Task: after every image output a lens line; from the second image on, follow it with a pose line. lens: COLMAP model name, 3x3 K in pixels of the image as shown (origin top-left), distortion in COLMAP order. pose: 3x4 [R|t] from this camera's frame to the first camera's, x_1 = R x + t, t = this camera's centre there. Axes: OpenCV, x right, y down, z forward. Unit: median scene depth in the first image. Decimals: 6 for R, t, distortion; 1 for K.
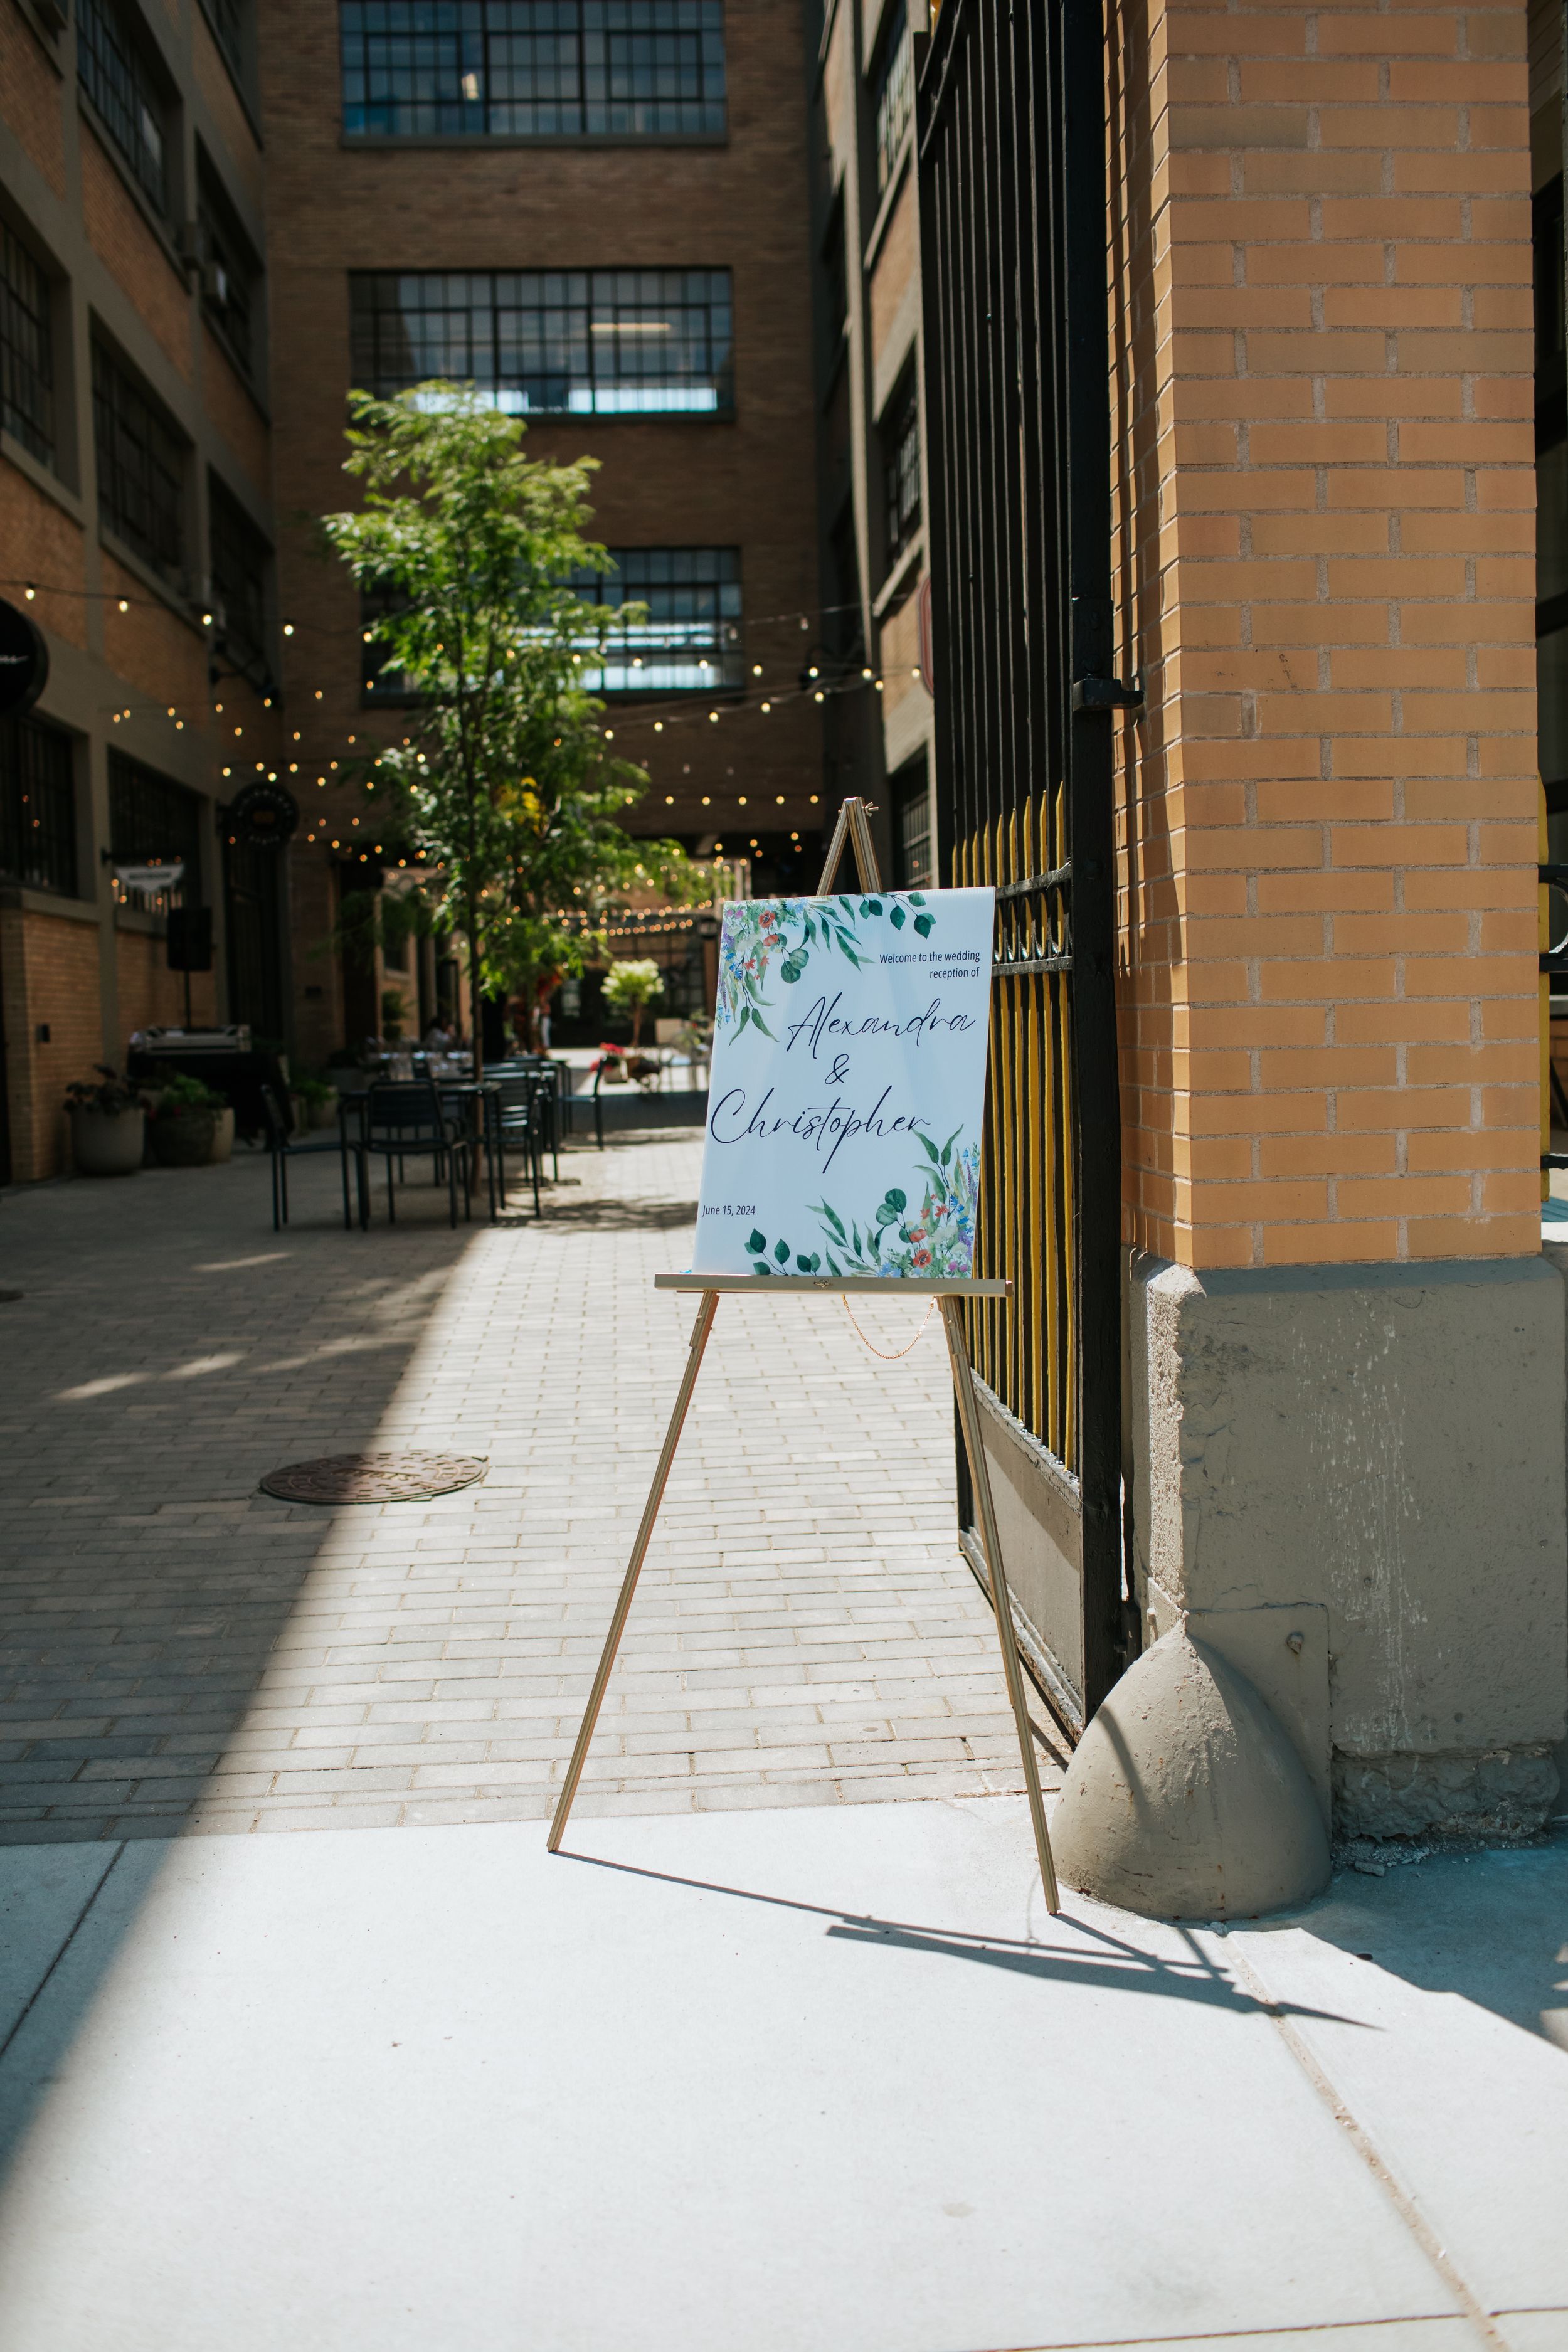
lens RADIAL K [[2448.3, 0, 784.0], [0, 2448.3, 1176.0], [0, 0, 1]] dist [-0.089483, -0.009879]
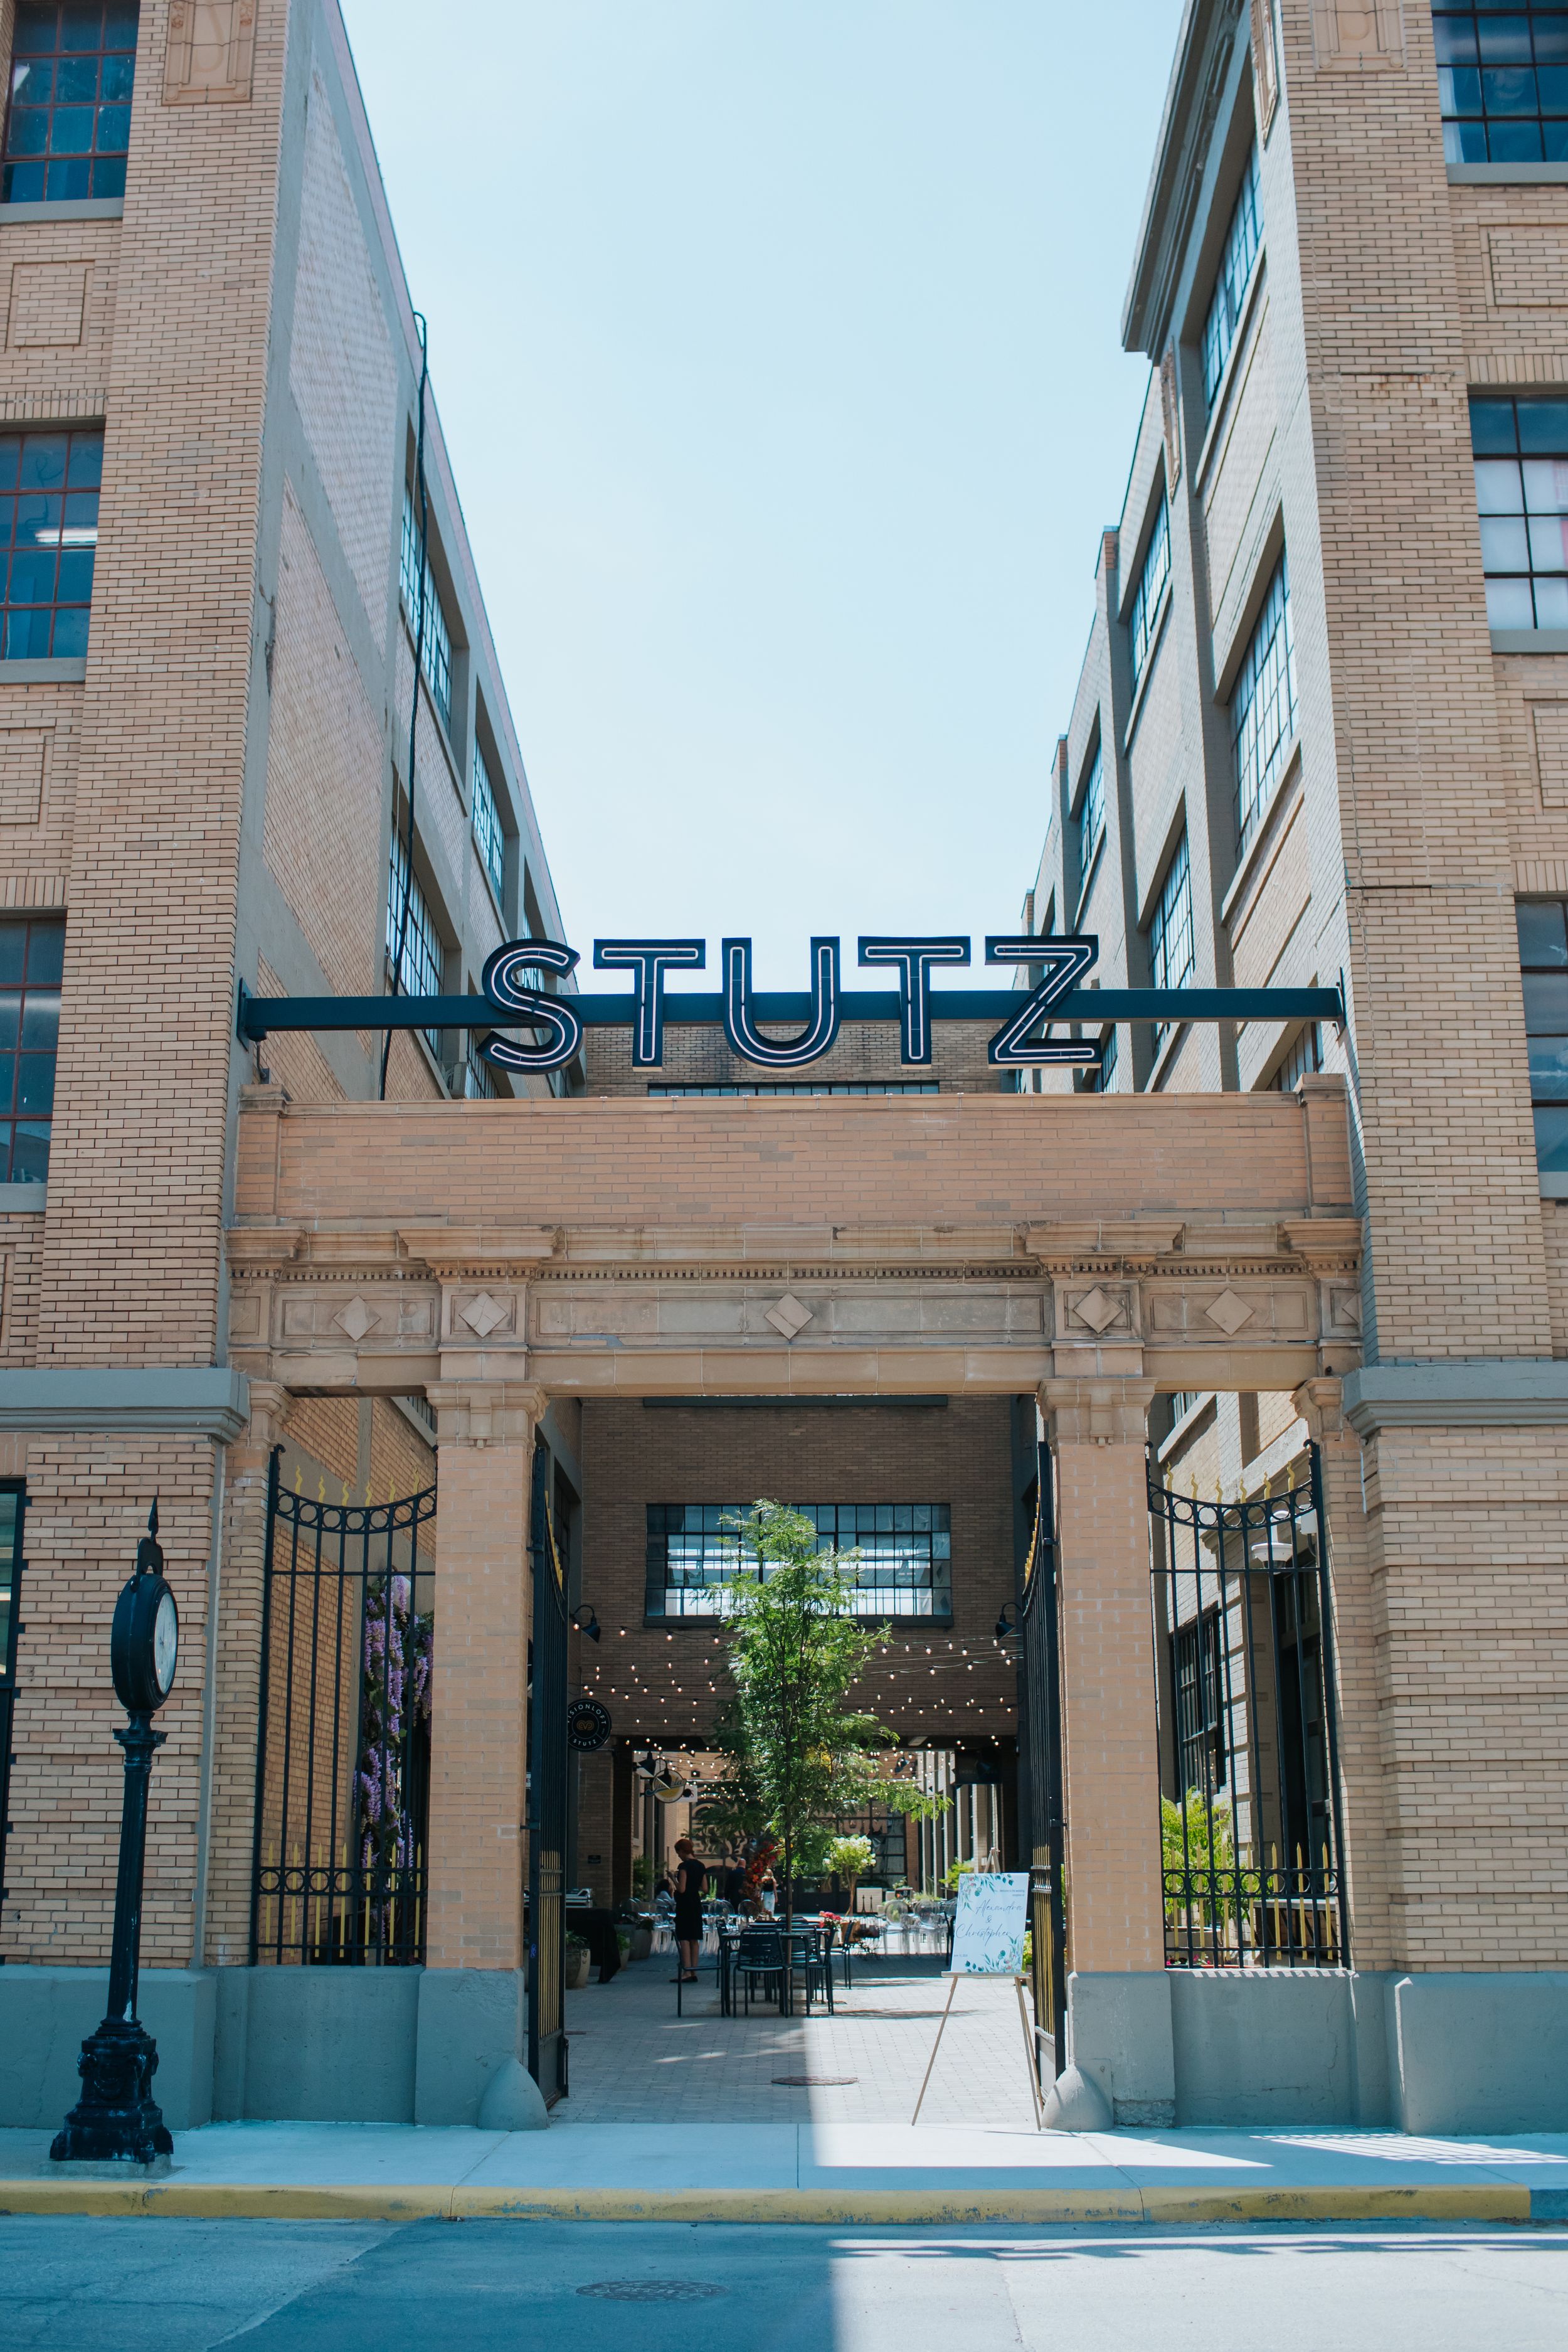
lens RADIAL K [[2448.0, 0, 784.0], [0, 2448.0, 1176.0], [0, 0, 1]] dist [-0.089483, -0.009879]
pose [[0.996515, 0.003320, -0.083346, 0.002236], [-0.031609, 0.939719, -0.340485, 0.026284], [0.077191, 0.341933, 0.936549, -0.472357]]
